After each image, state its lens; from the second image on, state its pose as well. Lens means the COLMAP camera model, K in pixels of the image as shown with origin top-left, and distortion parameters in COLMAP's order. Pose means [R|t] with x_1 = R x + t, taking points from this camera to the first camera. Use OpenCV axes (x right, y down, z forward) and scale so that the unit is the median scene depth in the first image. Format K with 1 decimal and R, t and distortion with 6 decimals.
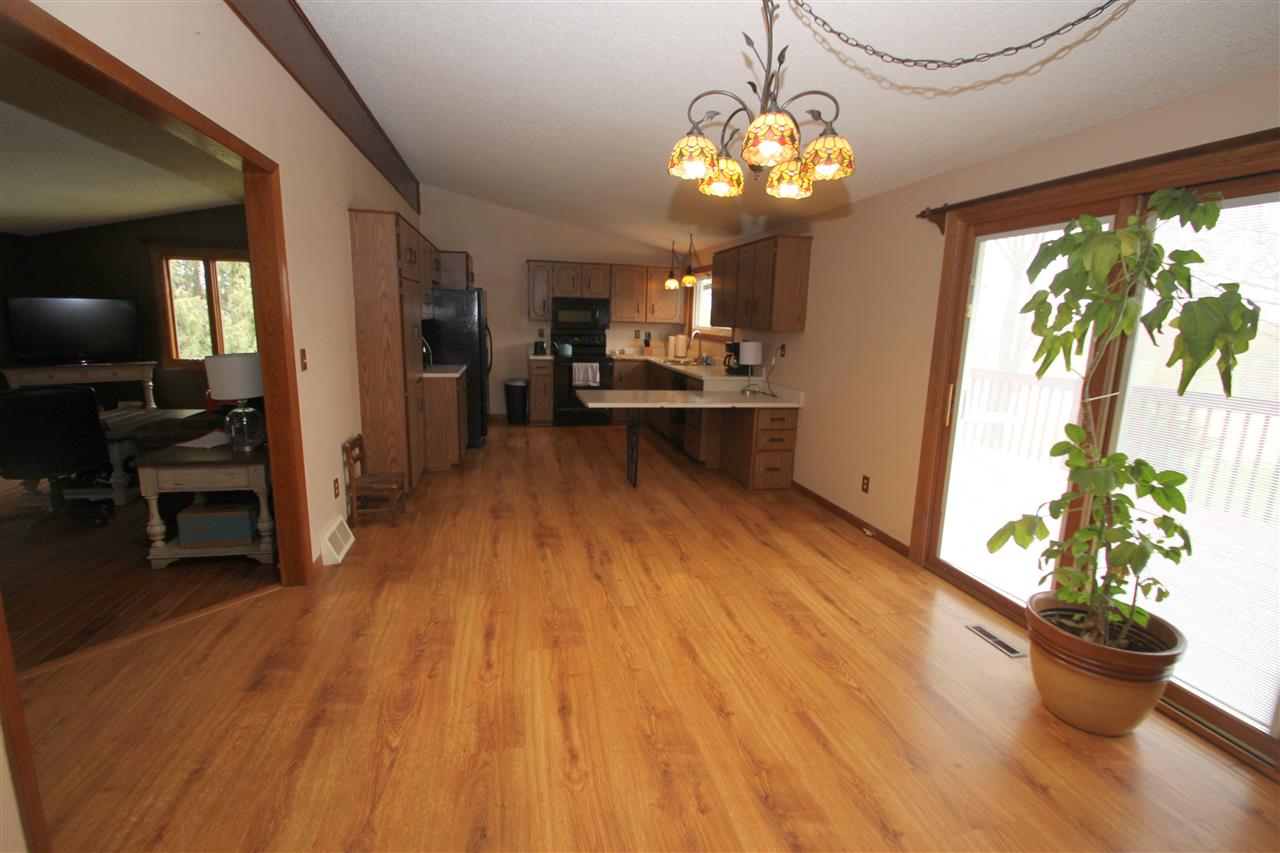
lens RADIAL K [[568.8, 0, 640.0], [0, 568.8, 426.5], [0, 0, 1]] dist [-0.046477, 0.000169]
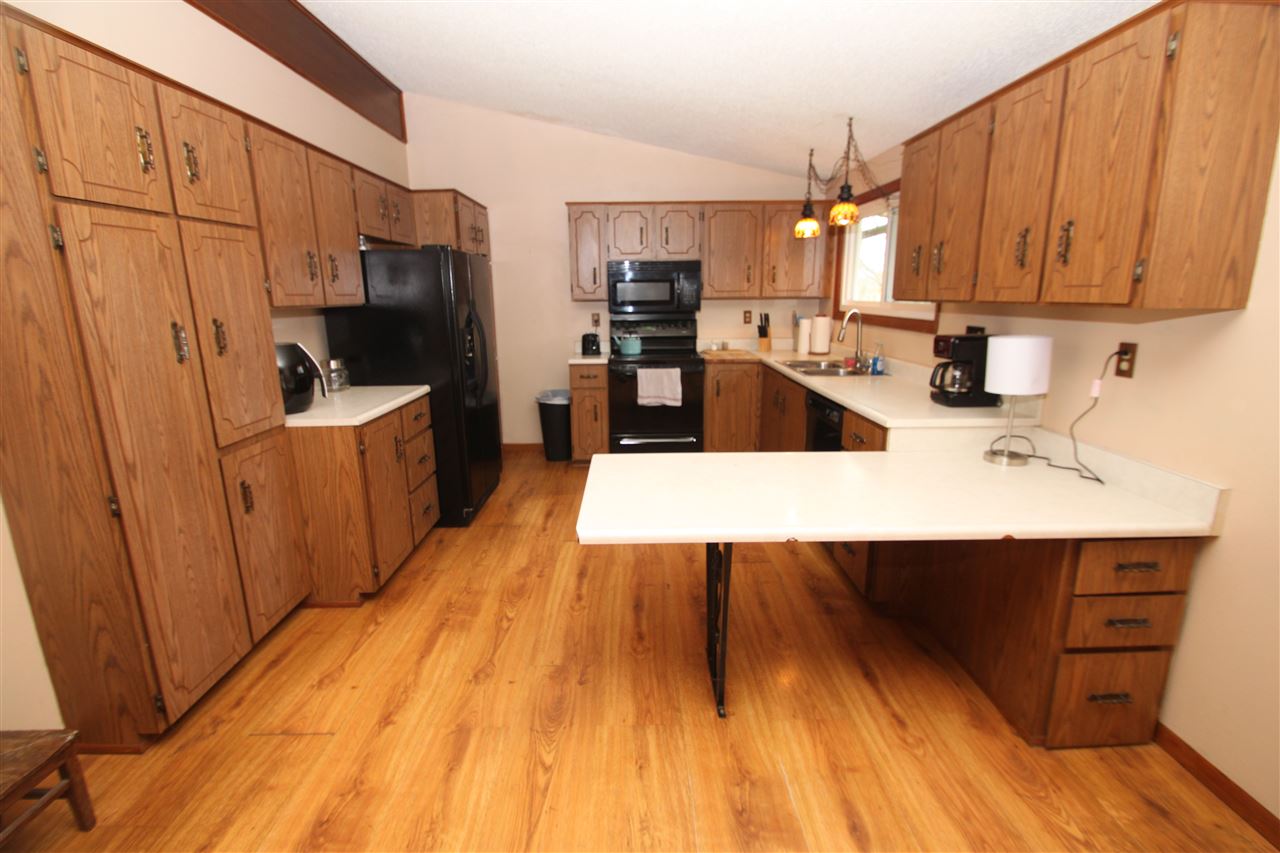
lens RADIAL K [[568.8, 0, 640.0], [0, 568.8, 426.5], [0, 0, 1]] dist [-0.046477, 0.000169]
pose [[0.978639, 0.008891, -0.205392, 0.009274], [-0.001560, 0.999357, 0.035829, -0.068764], [0.205578, -0.034744, 0.978024, 0.386746]]
